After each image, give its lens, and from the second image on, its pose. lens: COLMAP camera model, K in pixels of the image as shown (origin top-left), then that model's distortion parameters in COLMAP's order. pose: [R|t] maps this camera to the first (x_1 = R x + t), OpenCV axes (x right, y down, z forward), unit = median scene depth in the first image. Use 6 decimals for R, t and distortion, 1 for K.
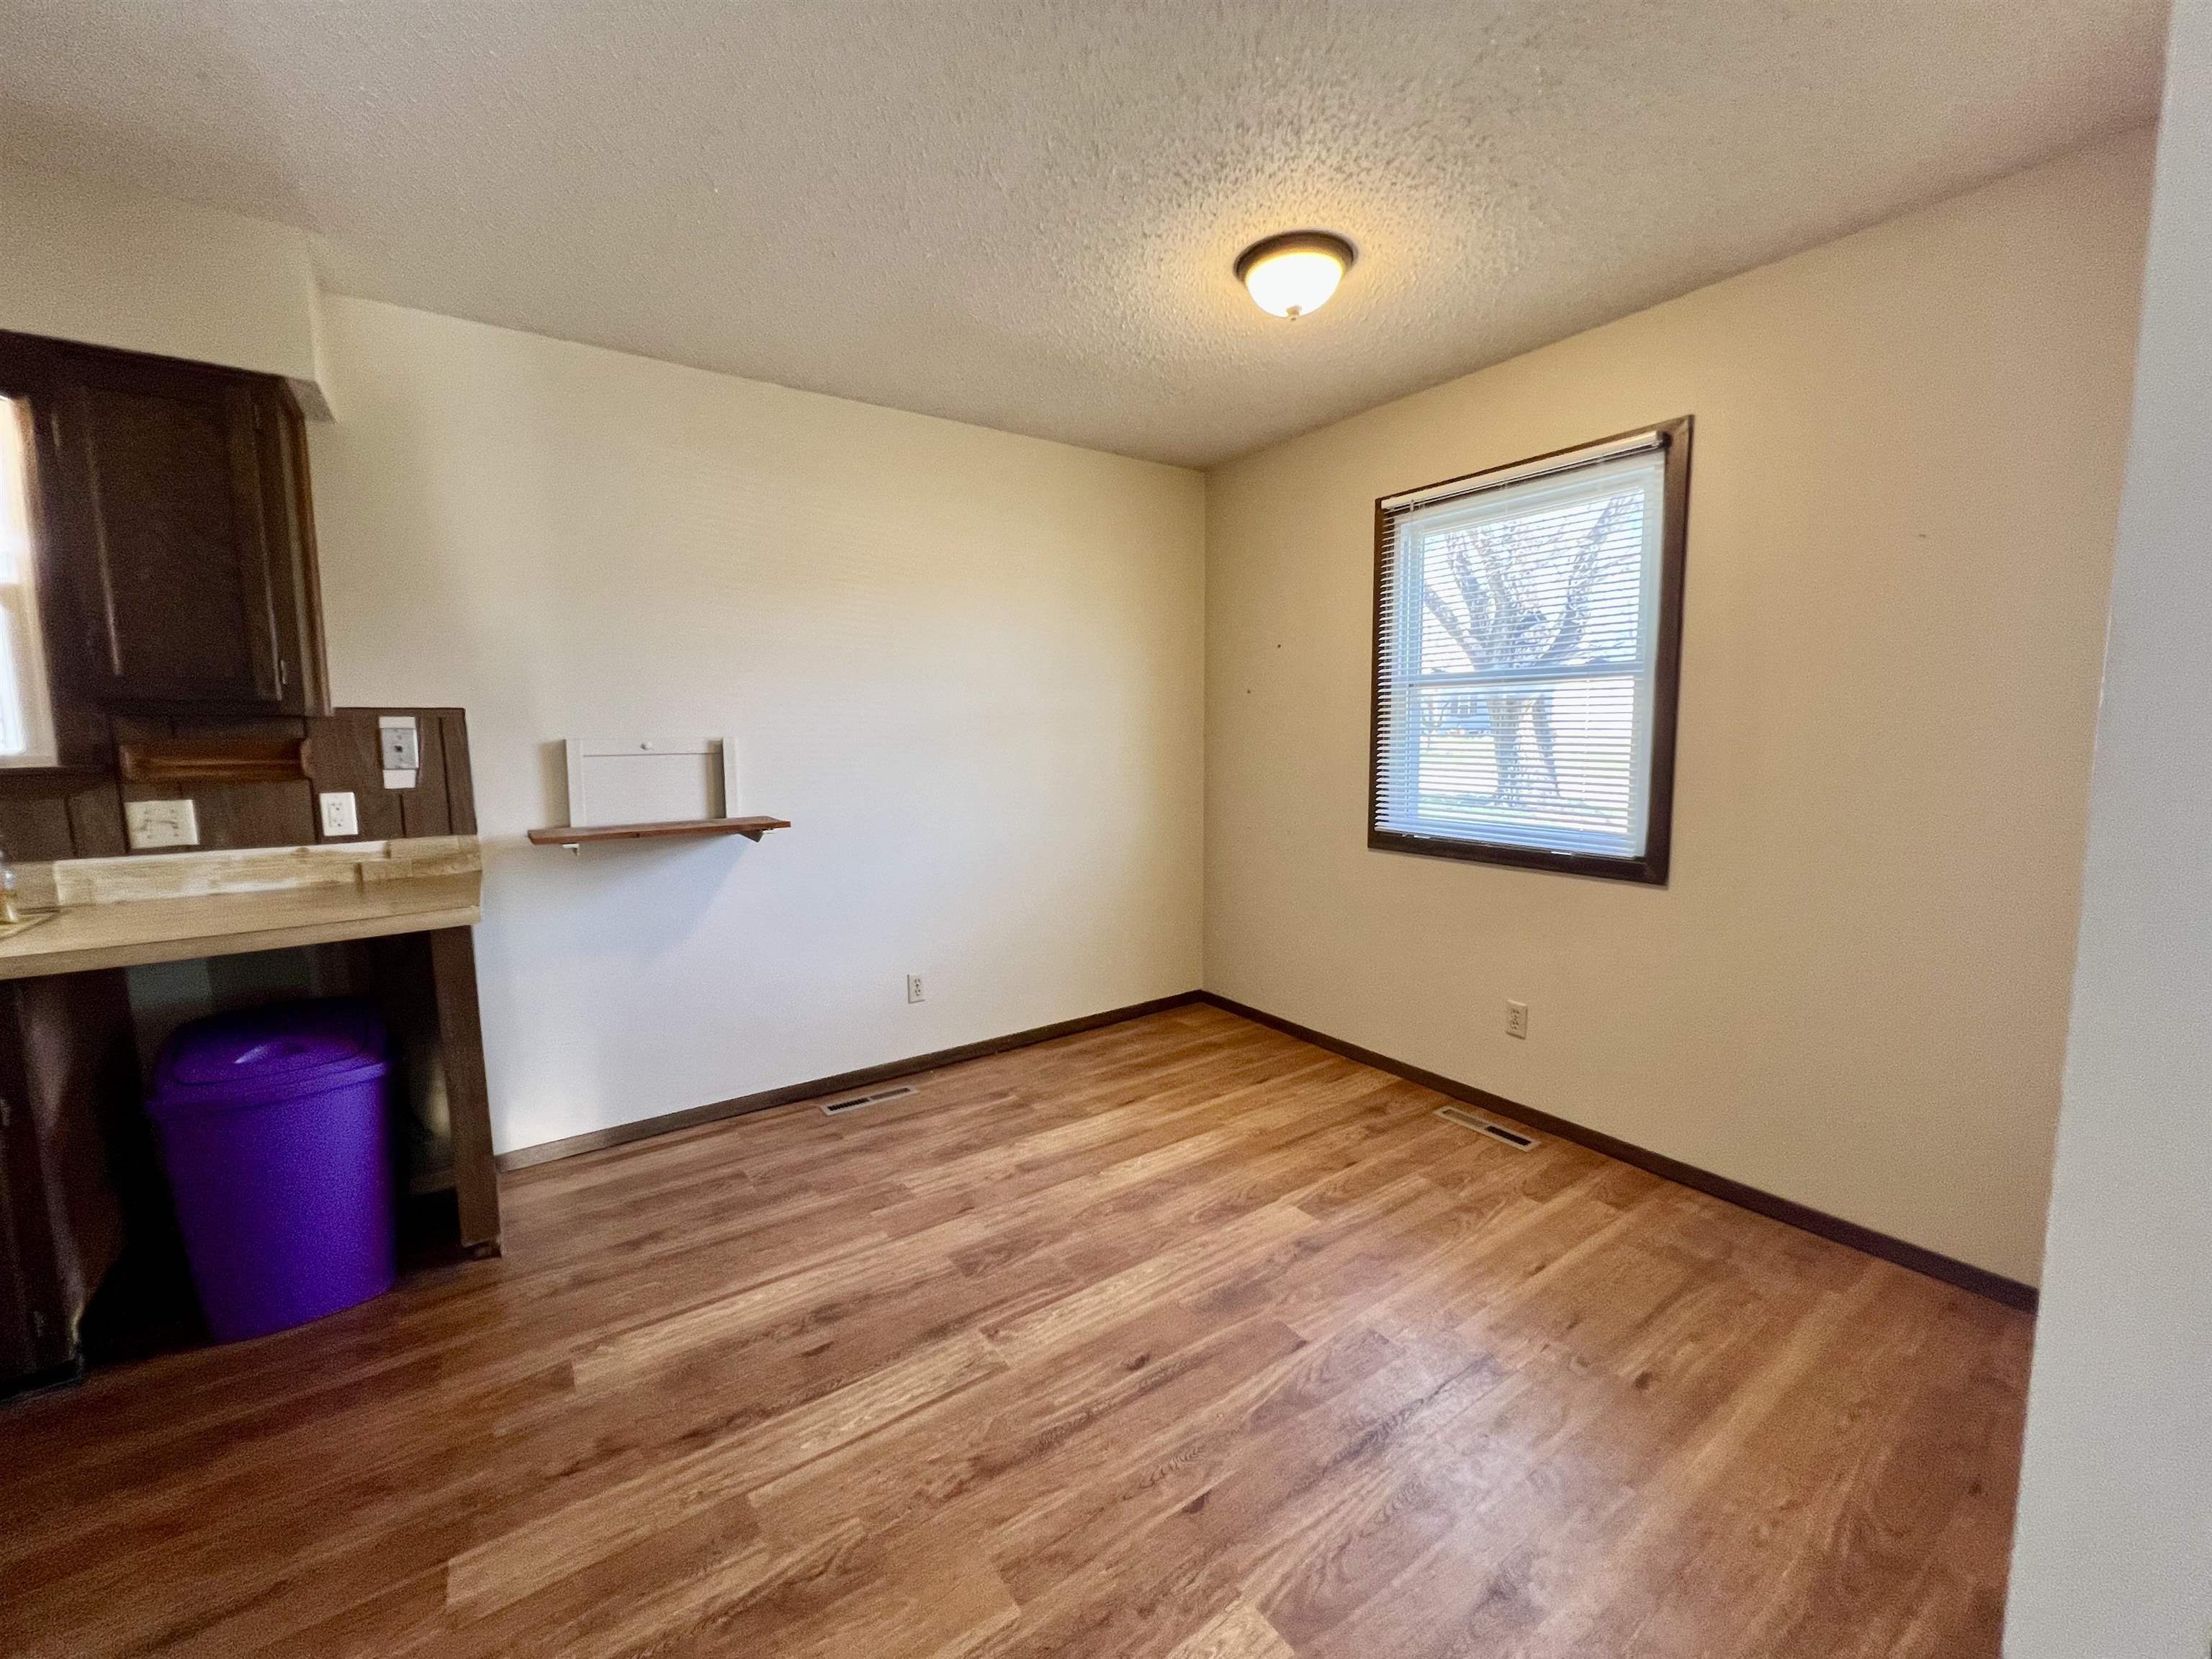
lens RADIAL K [[883.3, 0, 1101.6], [0, 883.3, 816.1], [0, 0, 1]] dist [-0.000663, 0.000314]
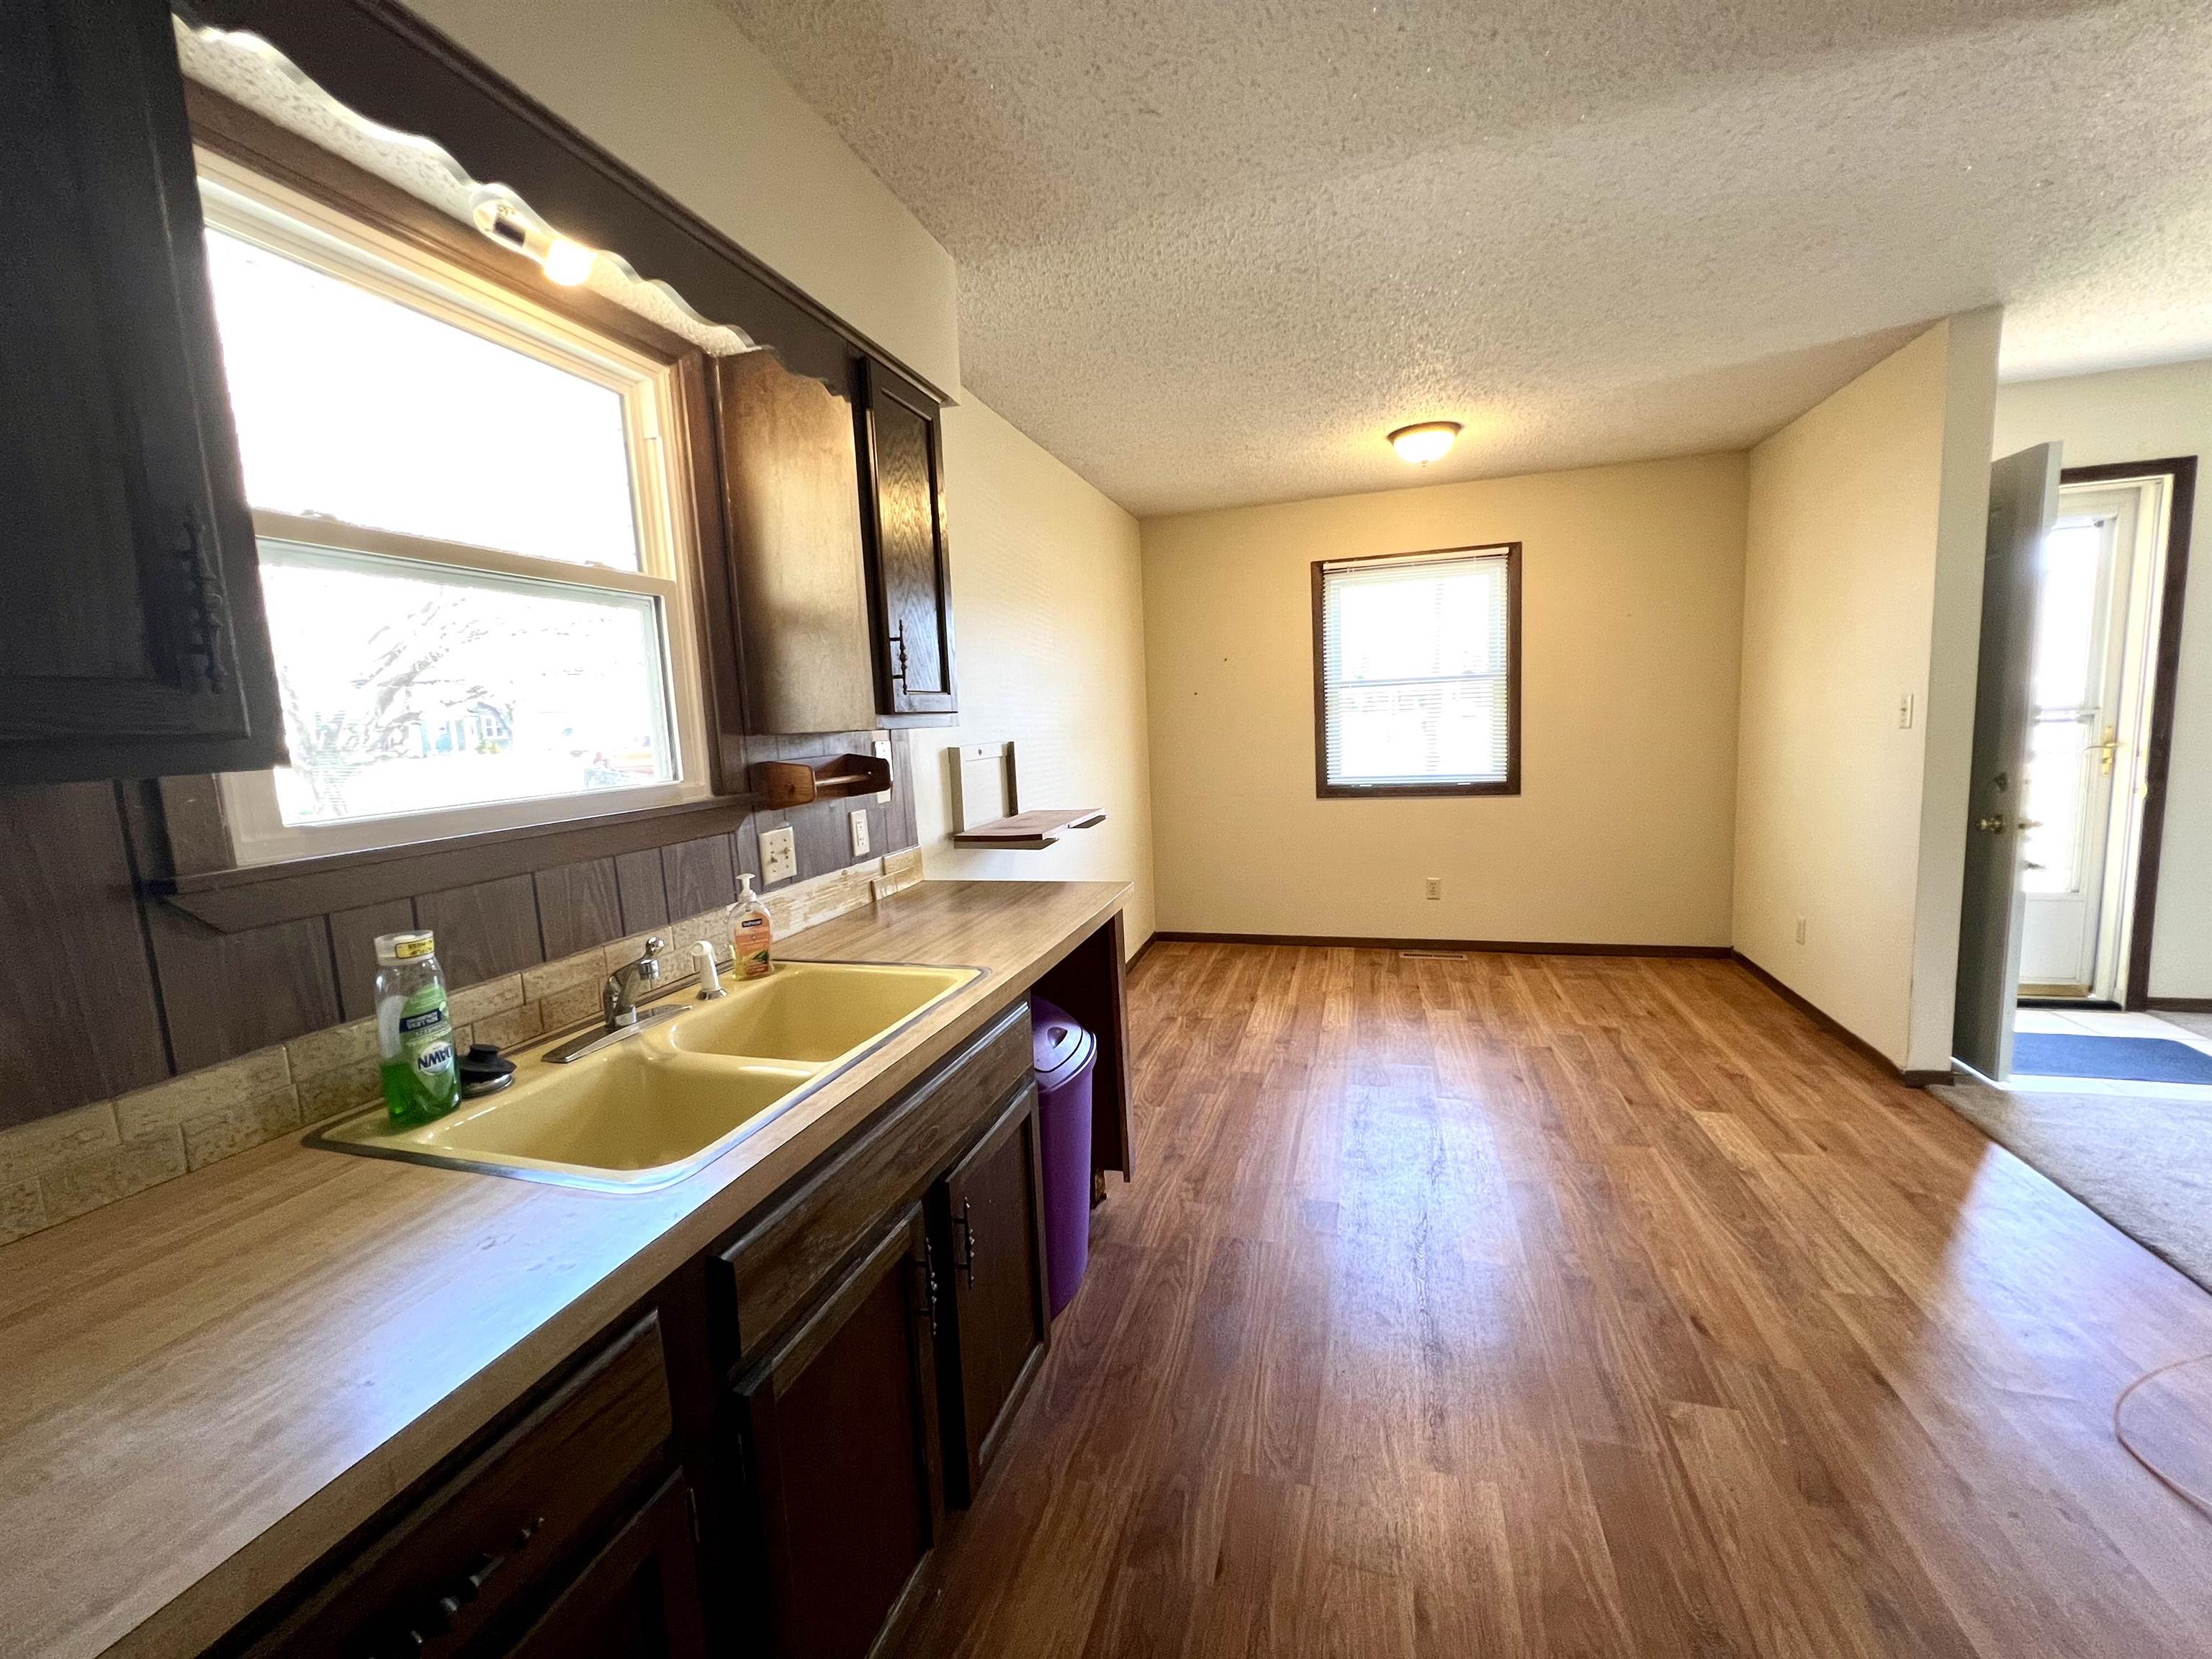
lens RADIAL K [[884.1, 0, 1094.8], [0, 884.1, 822.9], [0, 0, 1]] dist [-0.006924, -0.000448]
pose [[0.789727, -0.103798, 0.604613, -1.219696], [0.102074, 0.994076, 0.037334, -0.022160], [-0.604906, 0.032232, 0.795644, 0.081507]]
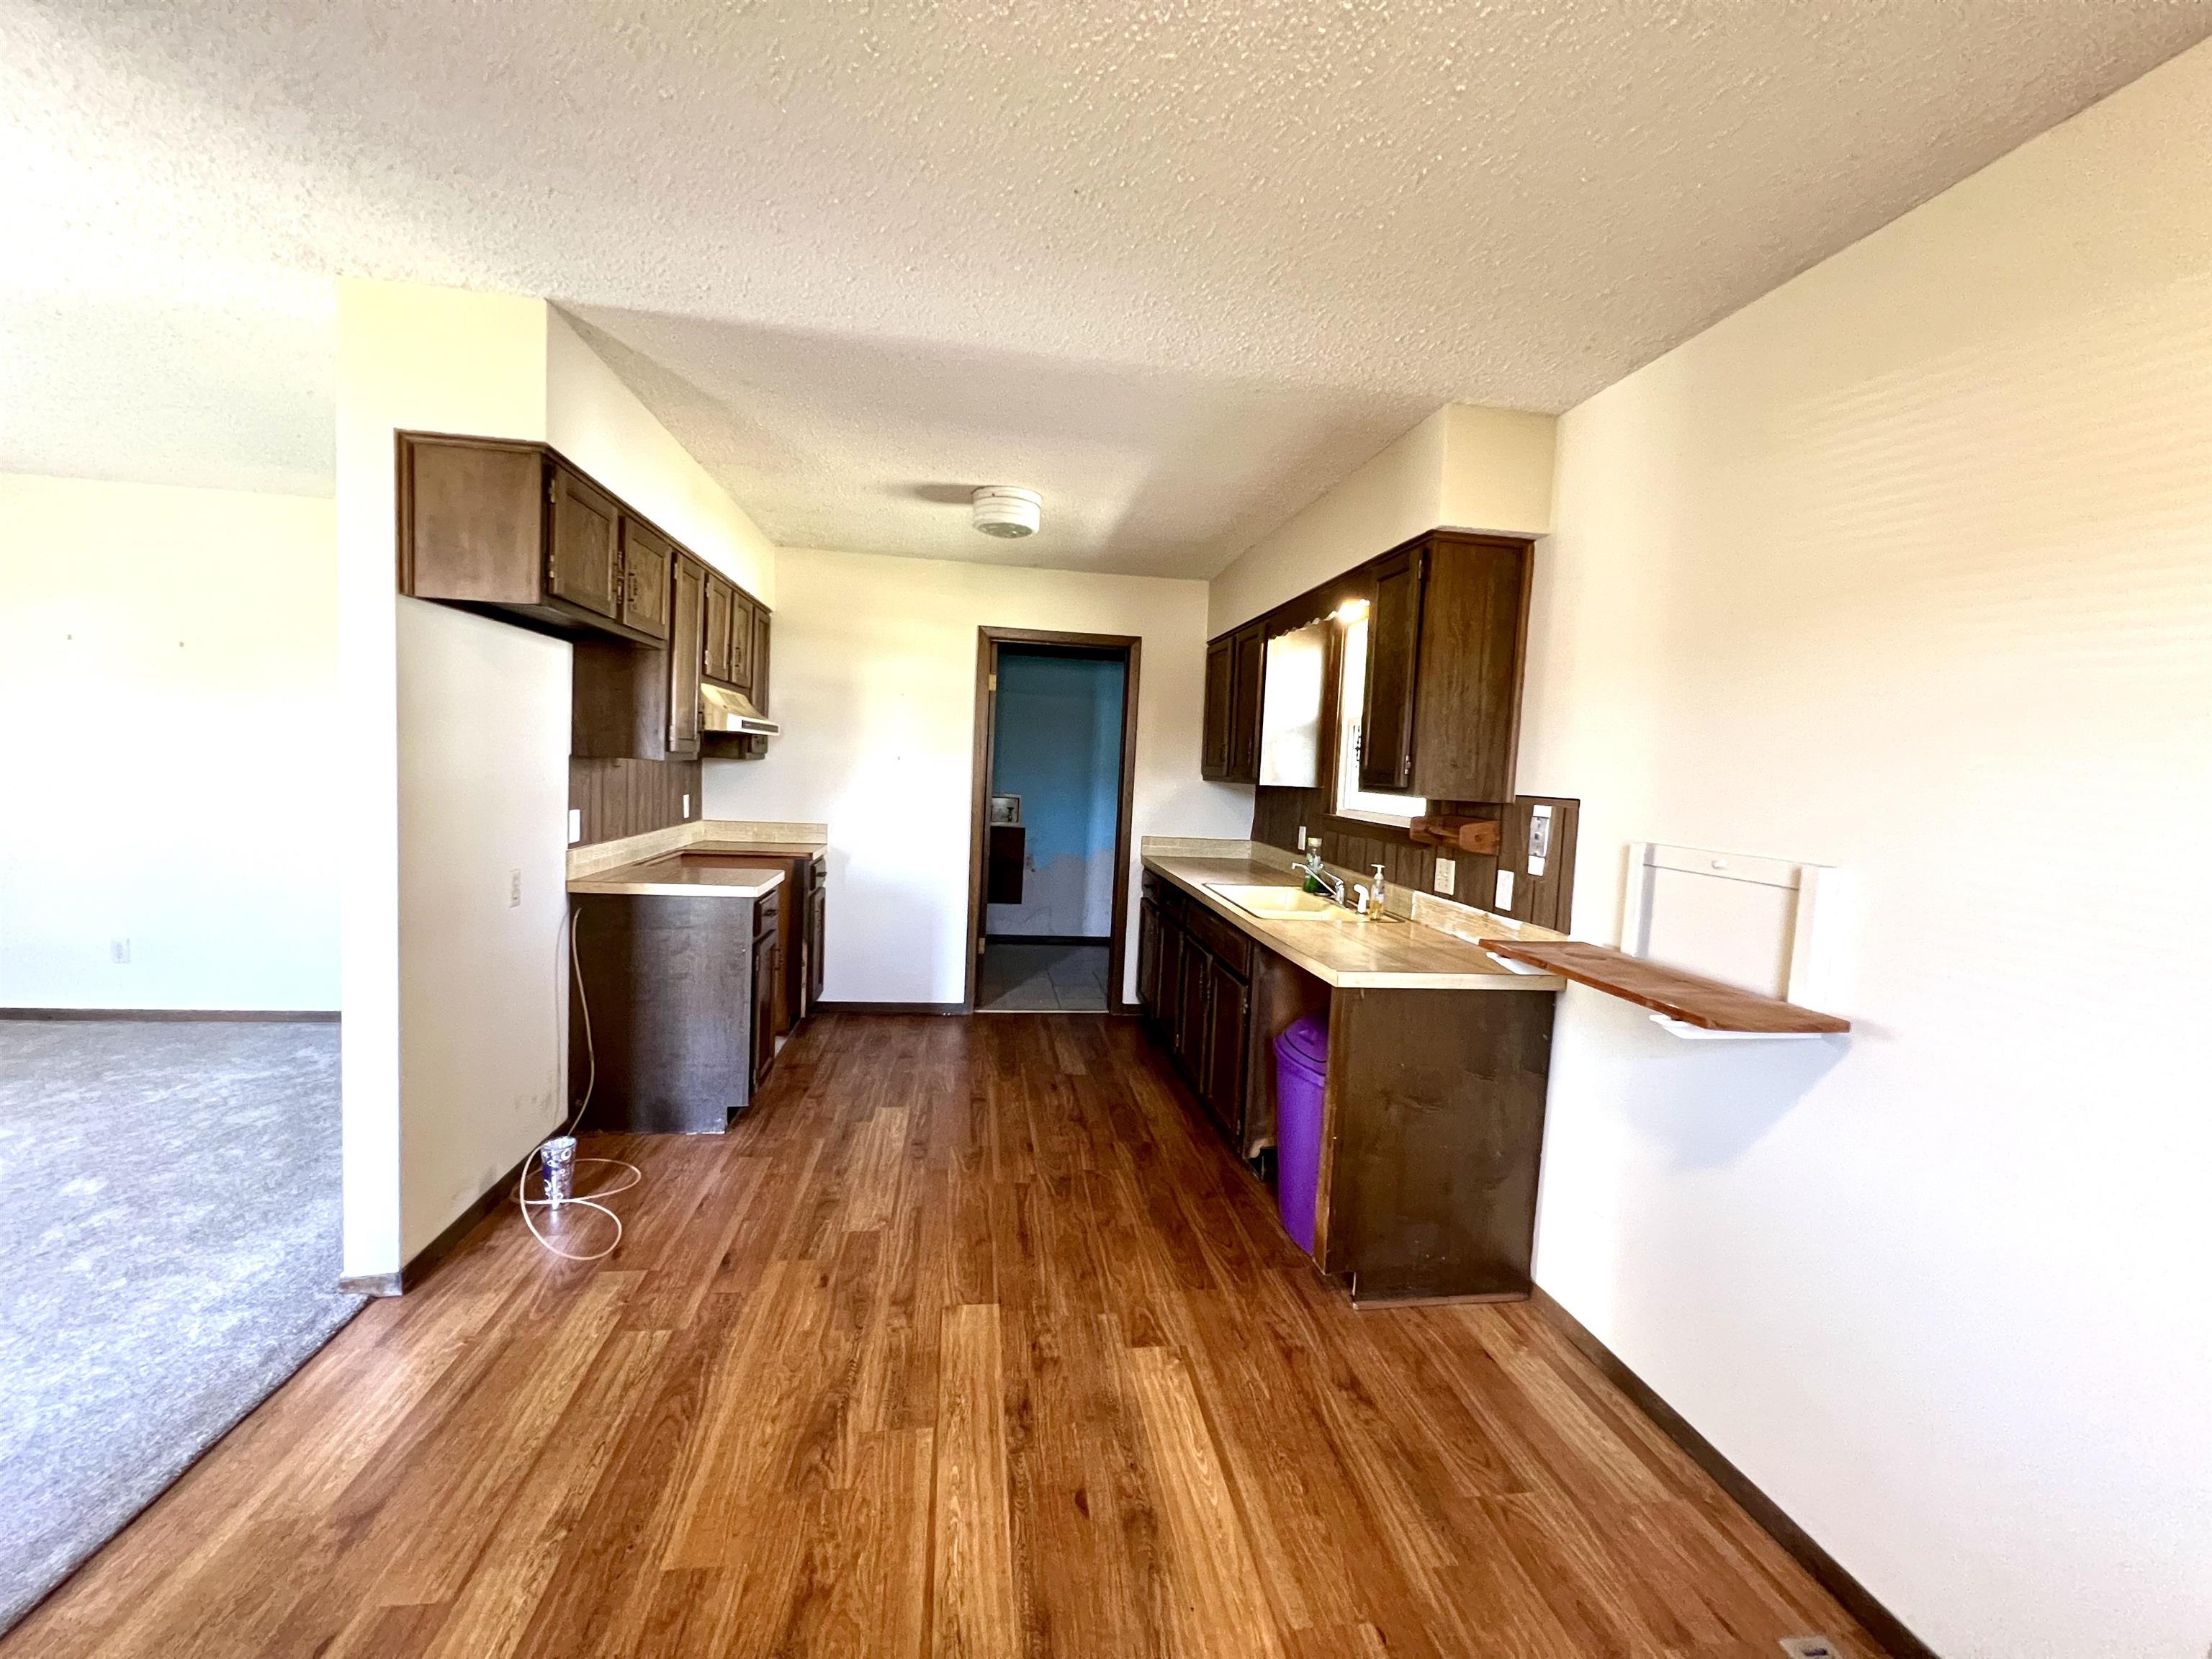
lens RADIAL K [[883.3, 0, 1099.7], [0, 883.3, 825.8], [0, 0, 1]] dist [-0.000663, 0.000314]
pose [[-0.450388, 0.051459, -0.891349, 0.343450], [-0.130519, 0.983818, 0.122747, -0.148735], [0.883242, 0.171622, -0.436383, 1.004573]]
